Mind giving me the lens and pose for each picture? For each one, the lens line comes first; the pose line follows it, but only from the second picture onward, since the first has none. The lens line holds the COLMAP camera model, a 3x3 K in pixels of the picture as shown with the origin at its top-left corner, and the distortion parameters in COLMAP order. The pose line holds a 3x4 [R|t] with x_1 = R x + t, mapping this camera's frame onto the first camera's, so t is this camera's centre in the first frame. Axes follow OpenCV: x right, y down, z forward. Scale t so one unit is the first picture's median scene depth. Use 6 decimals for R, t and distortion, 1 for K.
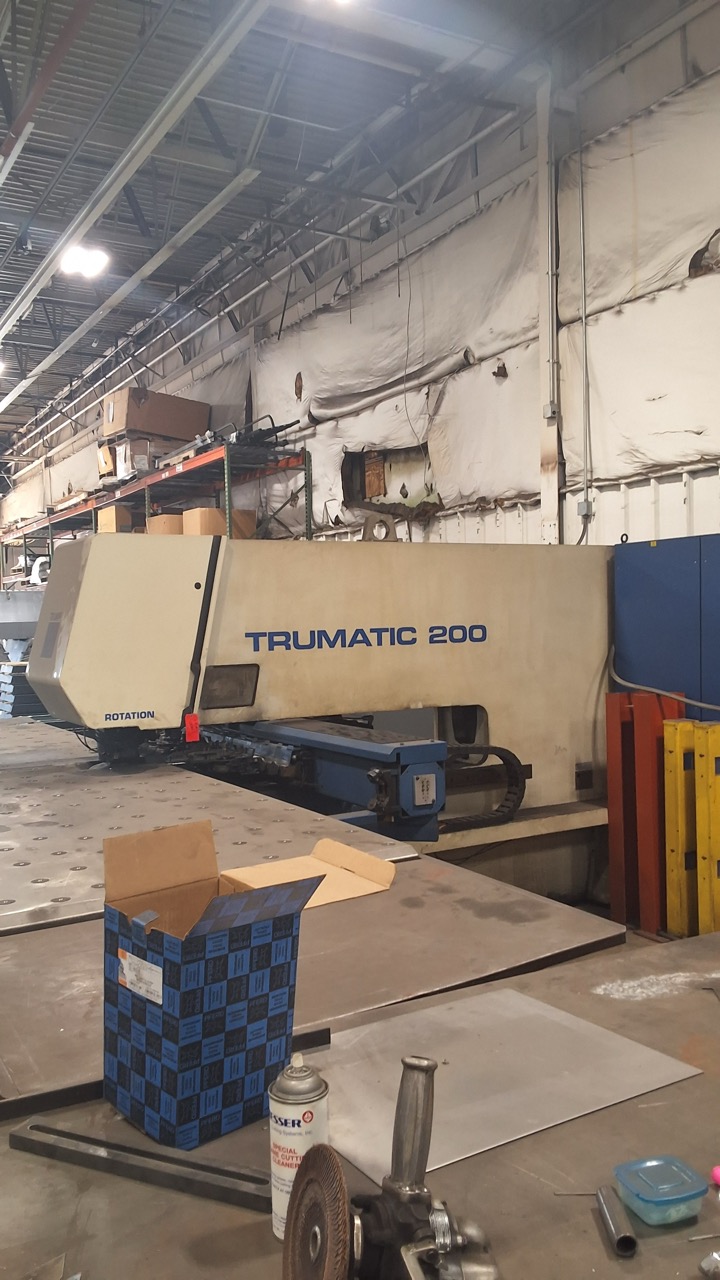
lens RADIAL K [[1019.0, 0, 360.0], [0, 1019.0, 640.0], [0, 0, 1]] dist [0.118827, -0.185208]
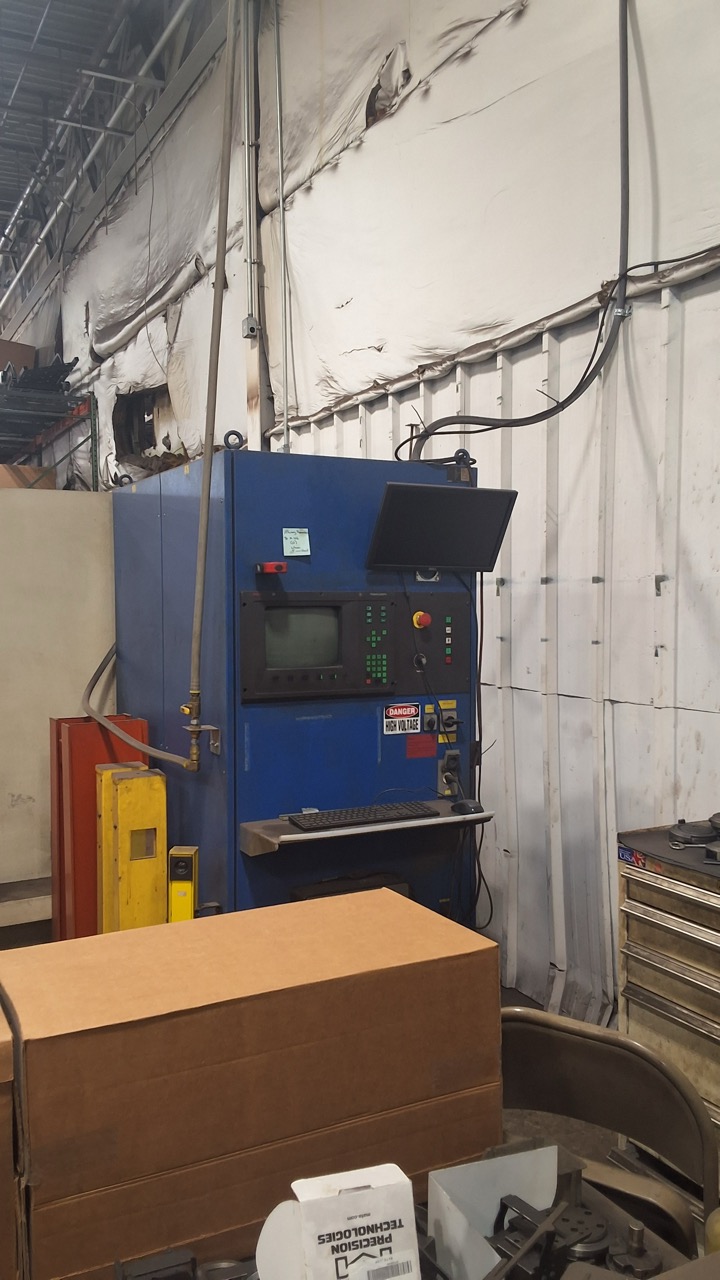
lens RADIAL K [[1019.0, 0, 360.0], [0, 1019.0, 640.0], [0, 0, 1]] dist [0.118827, -0.185208]
pose [[0.998568, 0.017530, -0.050548, 0.312876], [-0.016417, 0.999615, 0.022349, -0.010268], [0.050920, -0.021487, 0.998472, 0.240322]]
